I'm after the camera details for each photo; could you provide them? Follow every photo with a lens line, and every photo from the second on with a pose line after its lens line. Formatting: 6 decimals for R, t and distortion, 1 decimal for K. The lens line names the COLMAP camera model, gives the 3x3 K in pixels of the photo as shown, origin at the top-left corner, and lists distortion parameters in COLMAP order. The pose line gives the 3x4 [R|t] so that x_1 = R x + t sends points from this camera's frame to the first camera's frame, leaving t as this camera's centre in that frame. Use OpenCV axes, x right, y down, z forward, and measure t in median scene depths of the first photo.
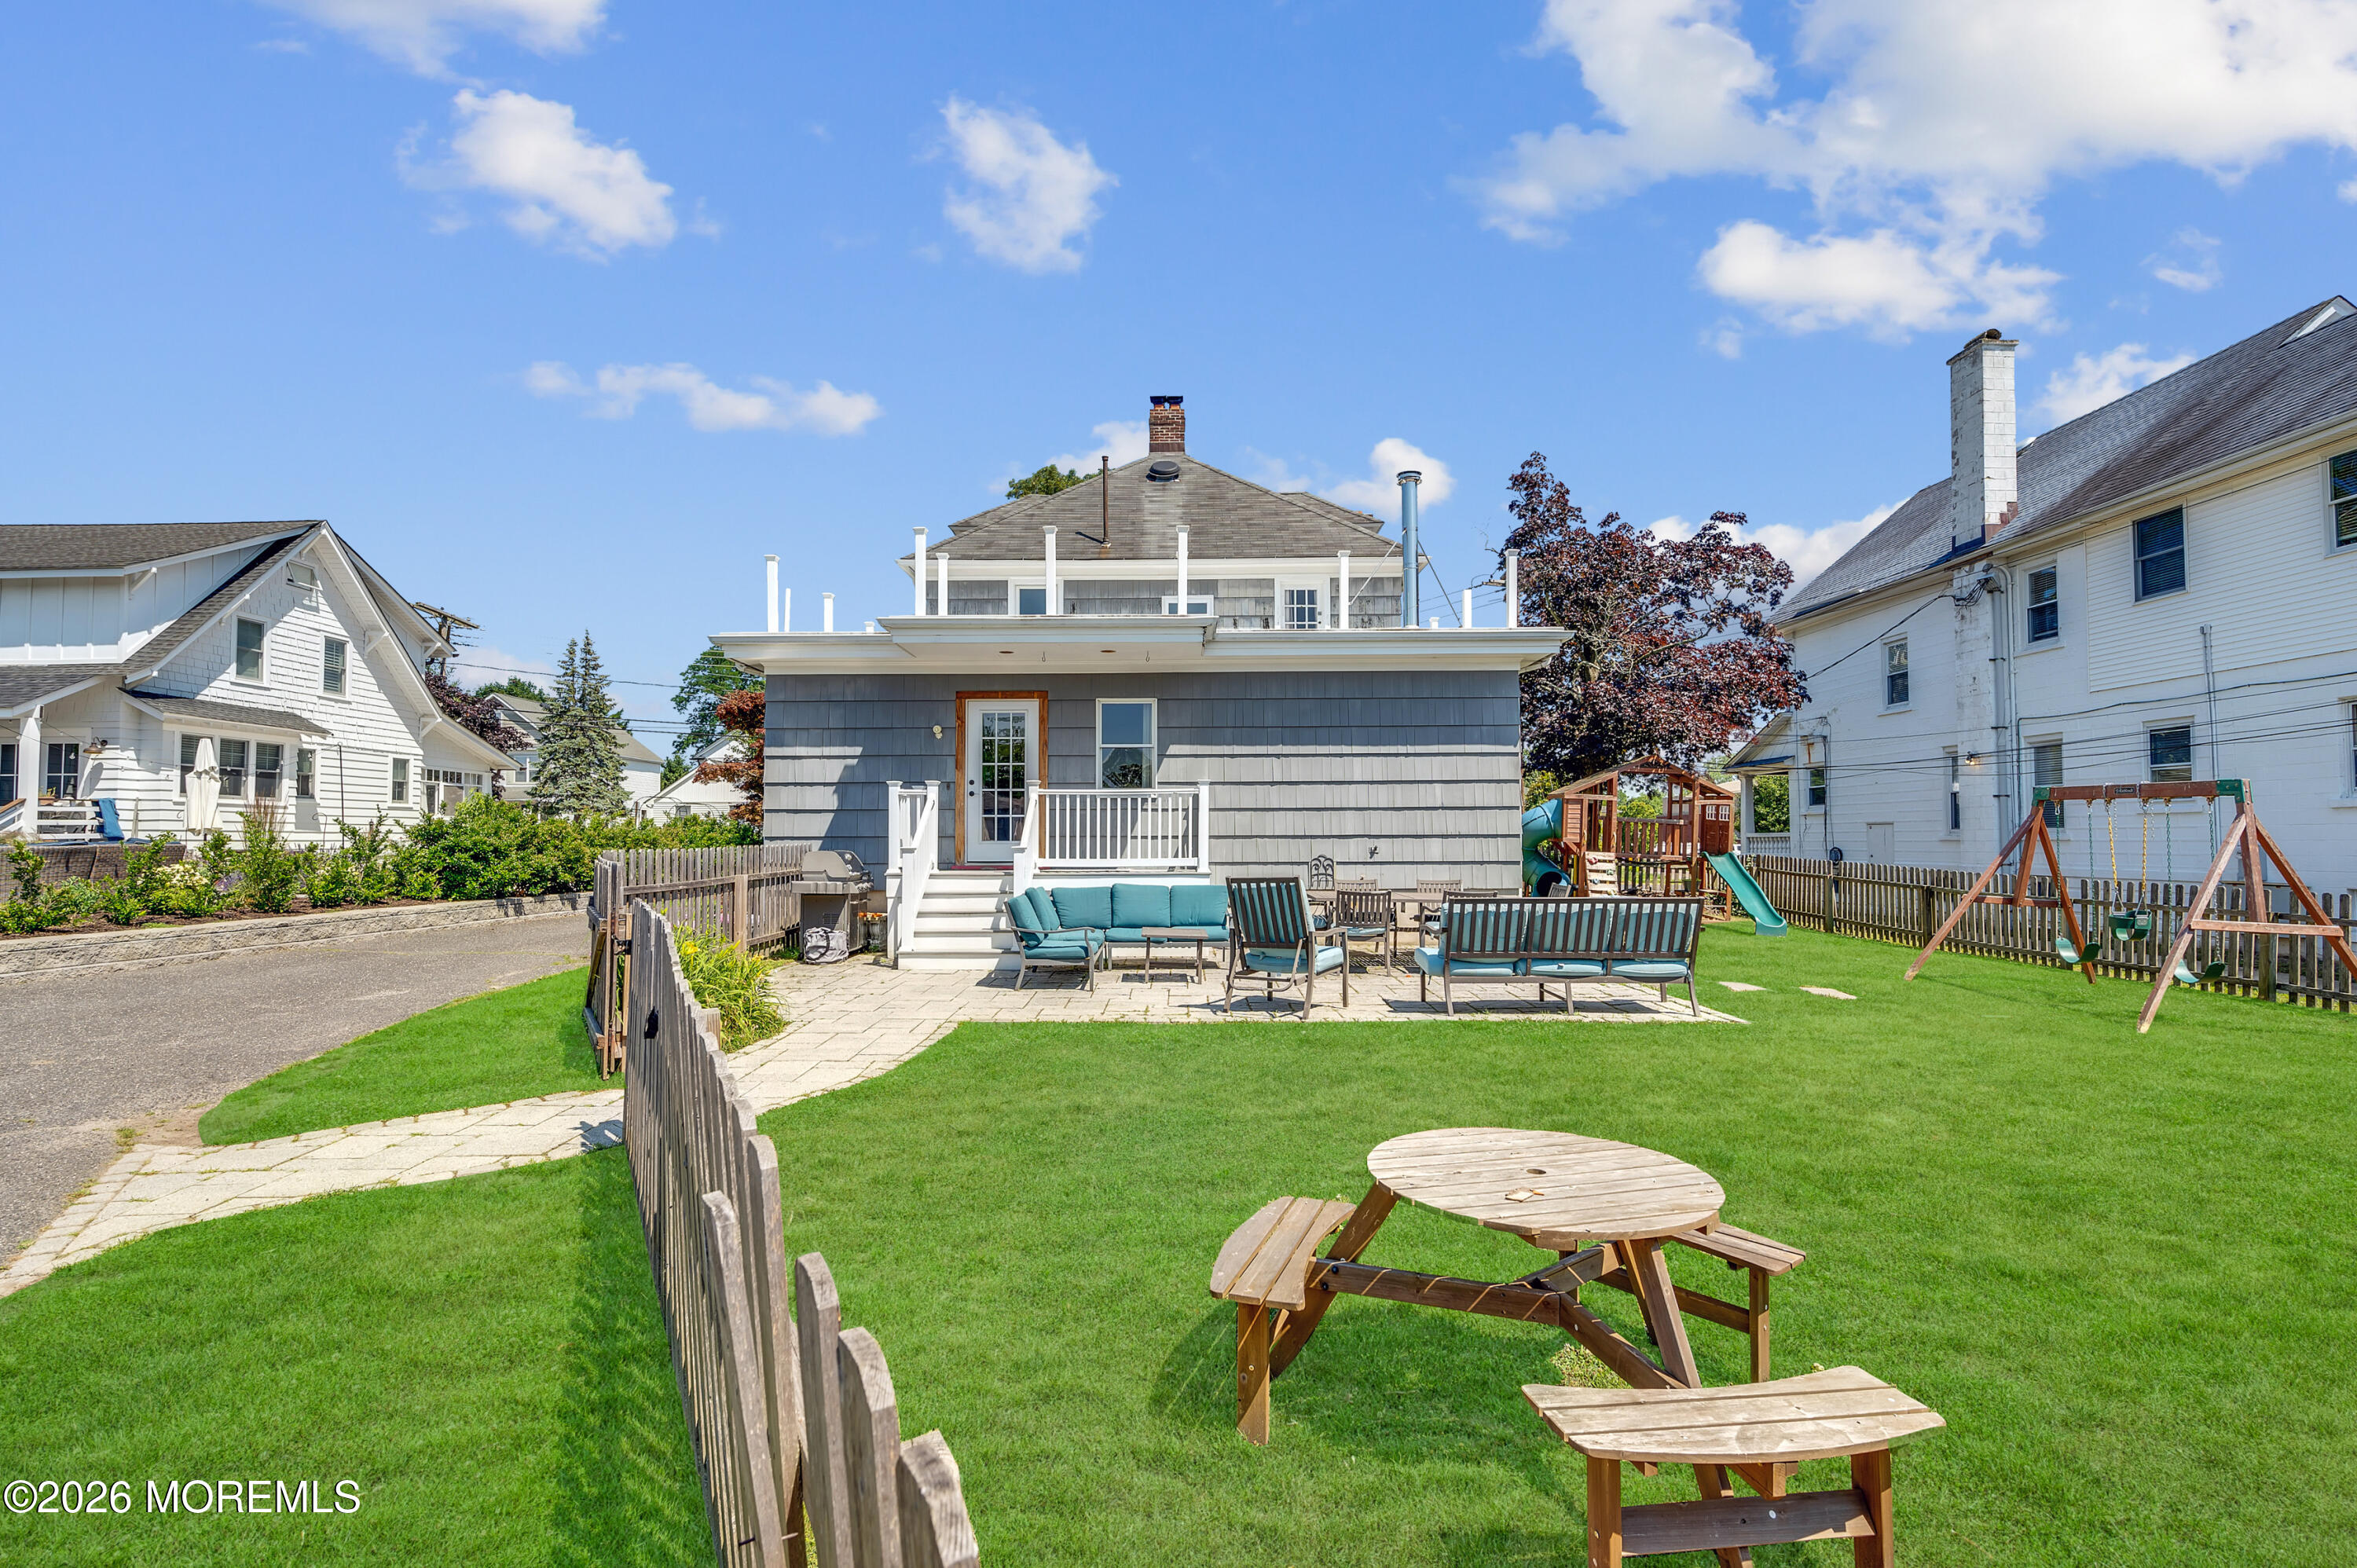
lens RADIAL K [[1065.3, 0, 1165.3], [0, 1065.3, 786.0], [0, 0, 1]] dist [-0.003054, -0.000566]
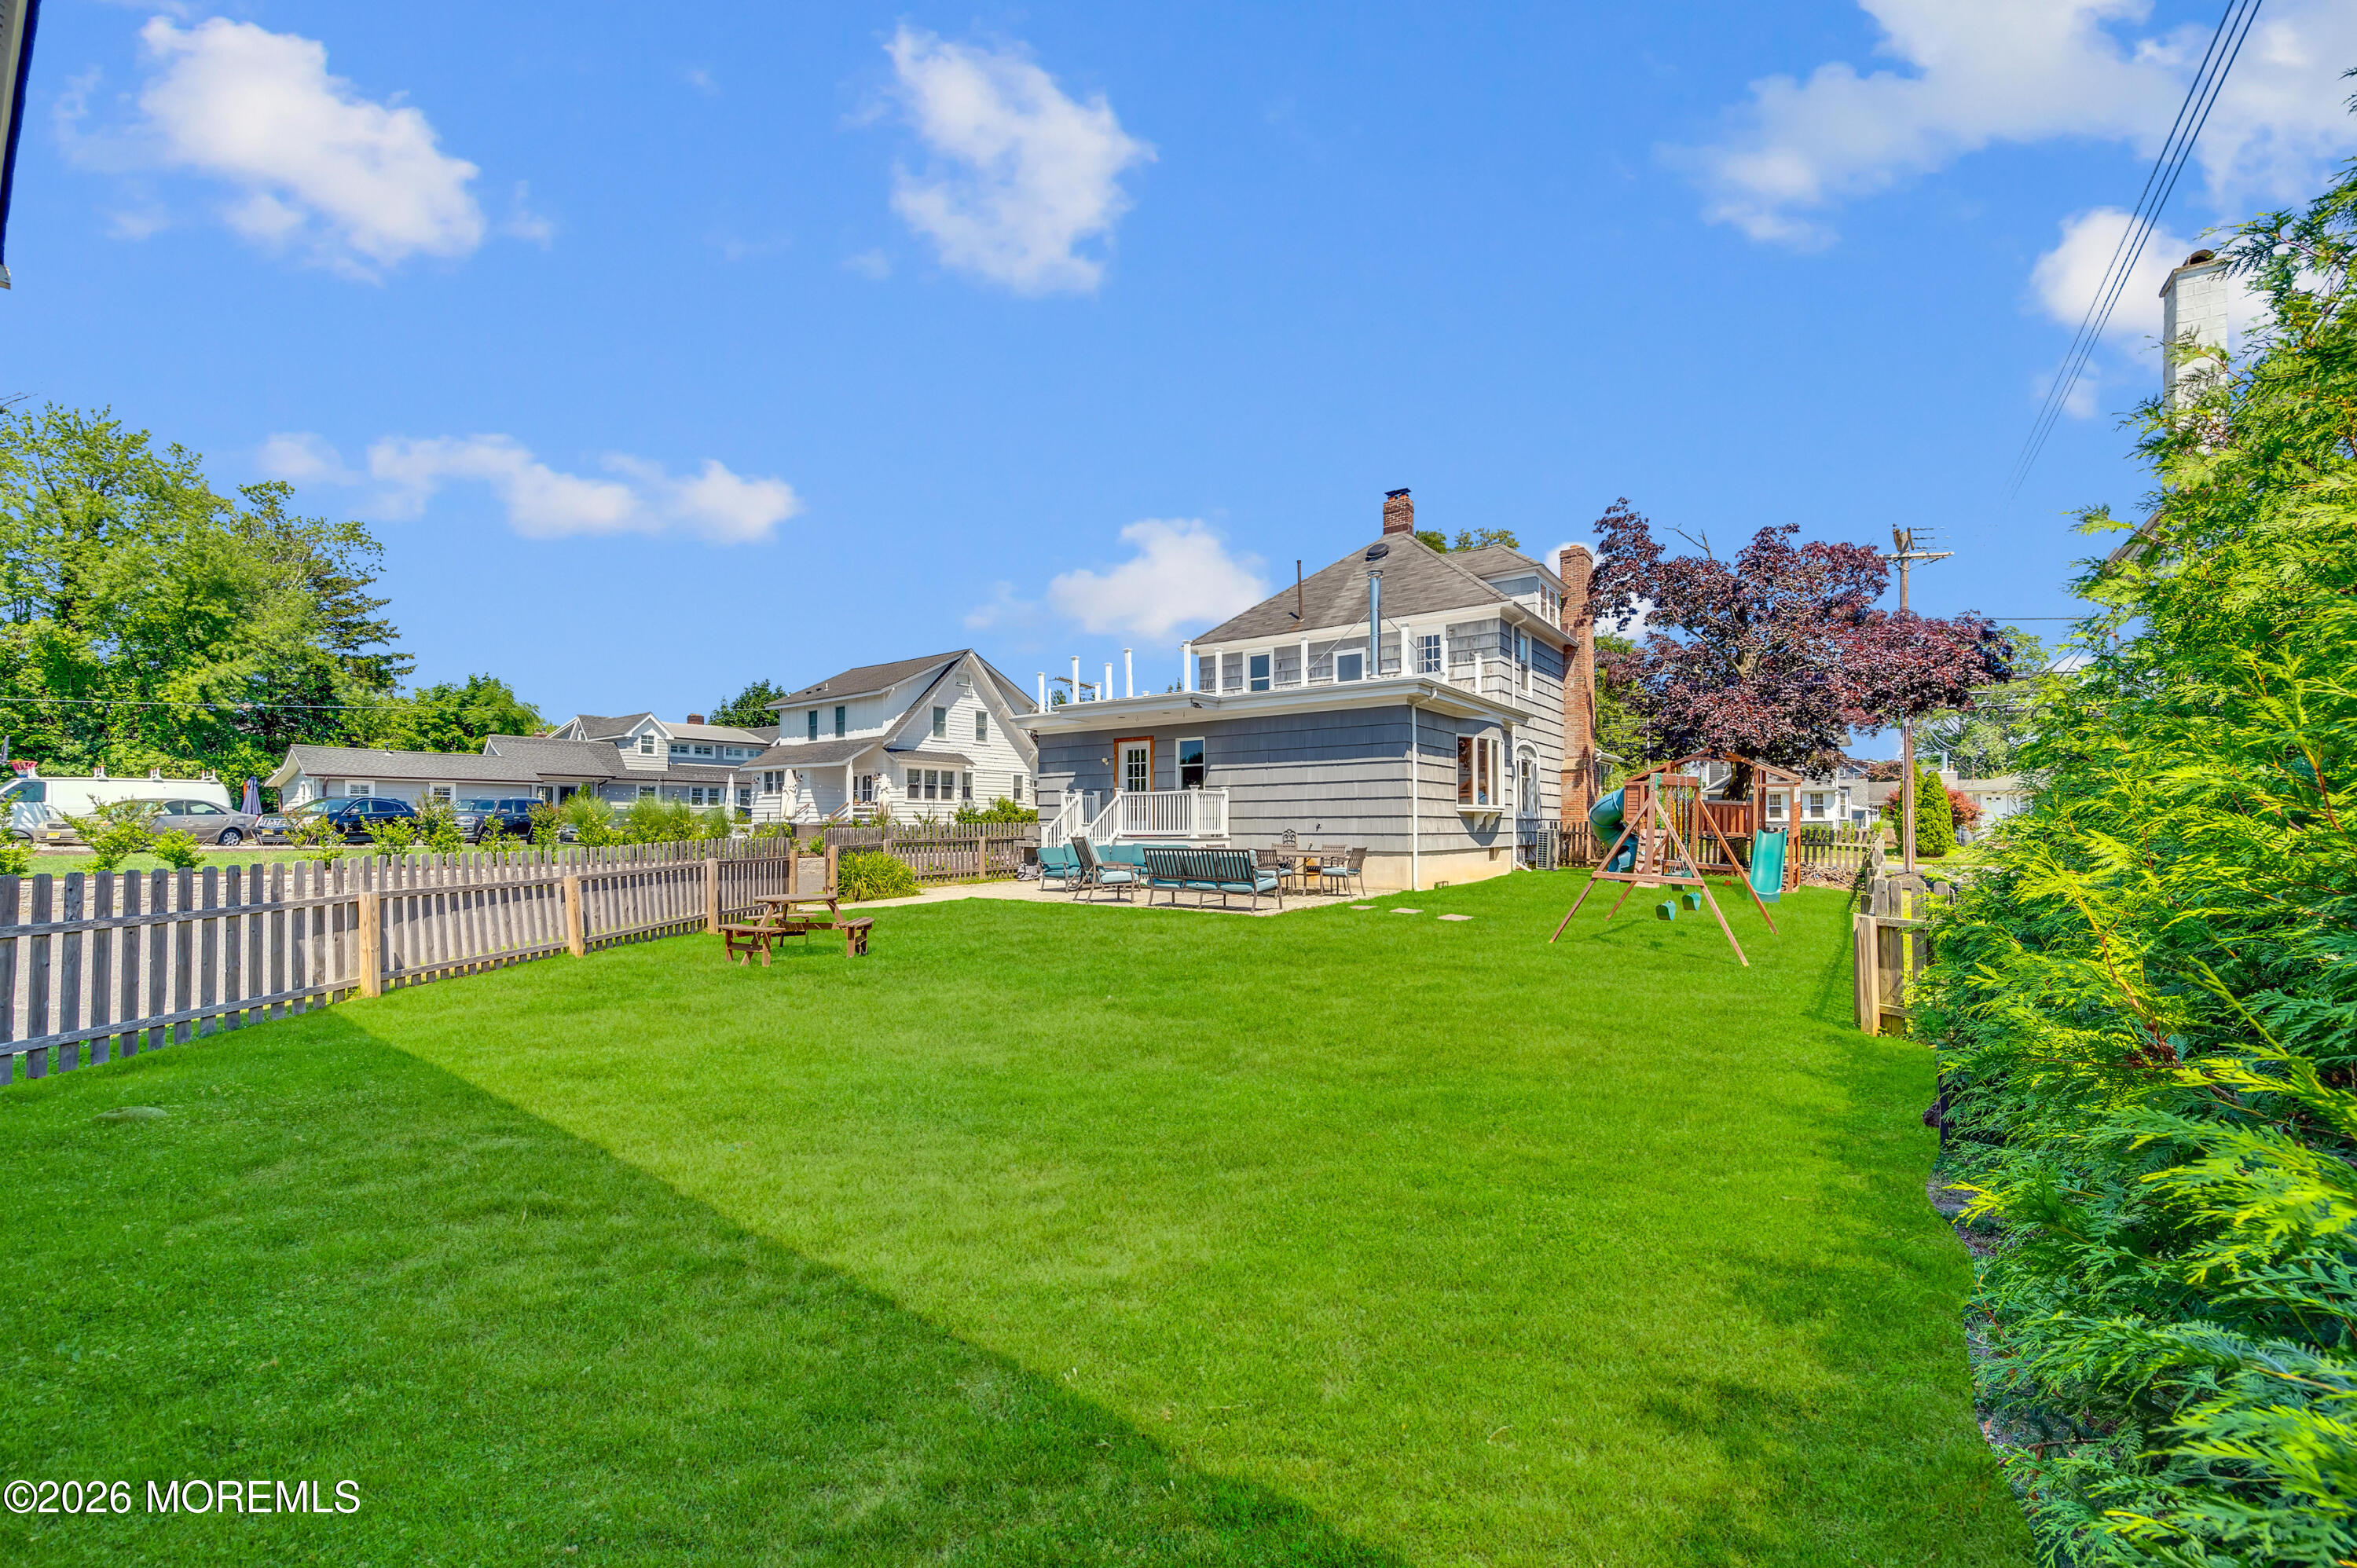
lens RADIAL K [[920.8, 0, 1160.5], [0, 920.8, 787.5], [0, 0, 1]] dist [-0.002765, -0.000118]
pose [[0.816987, -0.023611, -0.576173, 0.136070], [0.031792, 0.999486, 0.004122, -0.001654], [0.575779, -0.021686, 0.817318, -0.042022]]
